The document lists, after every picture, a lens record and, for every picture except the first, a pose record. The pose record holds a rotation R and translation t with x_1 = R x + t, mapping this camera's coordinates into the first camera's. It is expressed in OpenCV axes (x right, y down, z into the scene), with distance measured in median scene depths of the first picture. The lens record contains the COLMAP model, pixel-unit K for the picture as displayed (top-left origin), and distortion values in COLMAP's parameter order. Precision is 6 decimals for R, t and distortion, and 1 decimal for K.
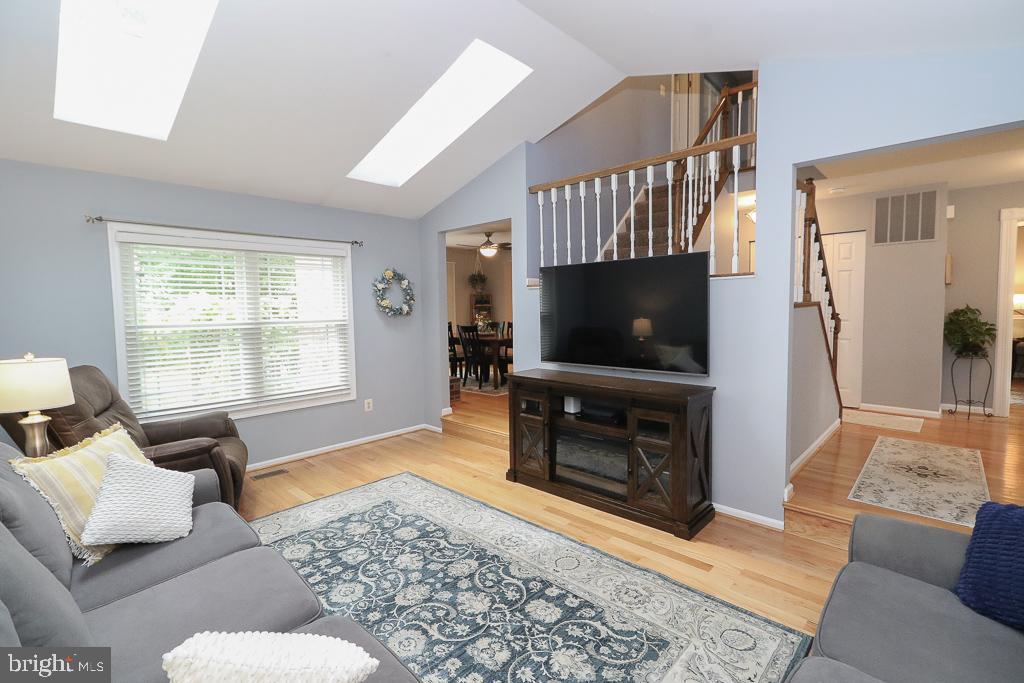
lens RADIAL K [[470.6, 0, 516.4], [0, 470.6, 333.0], [0, 0, 1]] dist [0.002604, 0.000106]
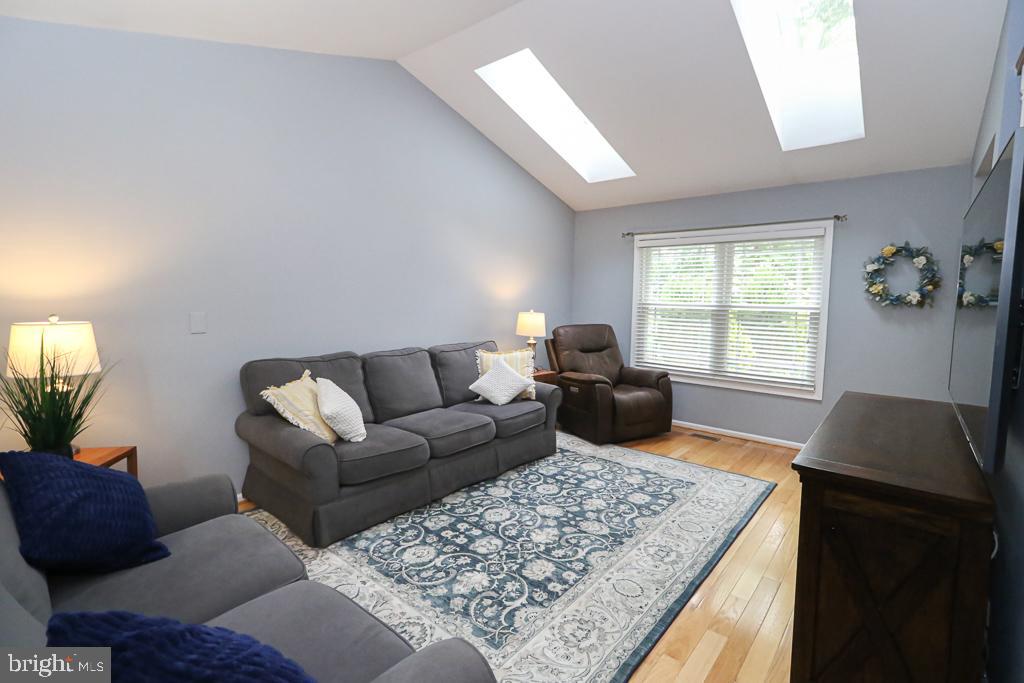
lens RADIAL K [[470.6, 0, 516.4], [0, 470.6, 333.0], [0, 0, 1]] dist [0.002604, 0.000106]
pose [[0.051687, 0.088629, -0.994723, 0.834753], [-0.079858, 0.993231, 0.084347, -0.017792], [0.995465, 0.075077, 0.058415, 0.668973]]
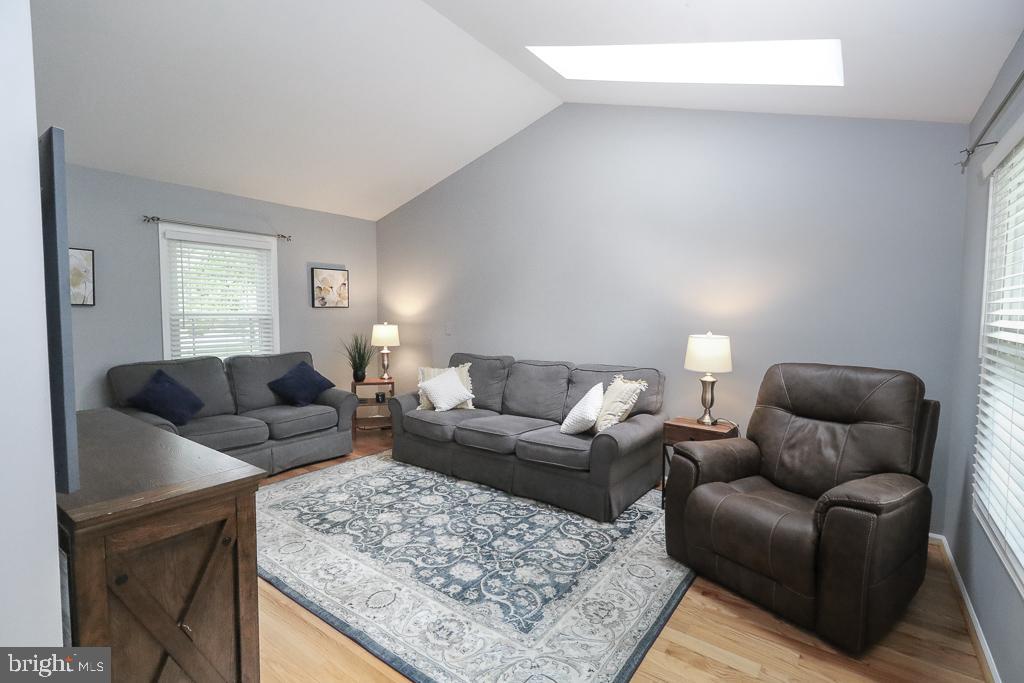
lens RADIAL K [[470.6, 0, 516.4], [0, 470.6, 333.0], [0, 0, 1]] dist [0.002604, 0.000106]
pose [[-0.992446, 0.012250, -0.122065, -0.239030], [-0.001244, 0.993946, 0.109863, -0.084698], [0.122672, 0.109185, -0.986423, 1.884982]]
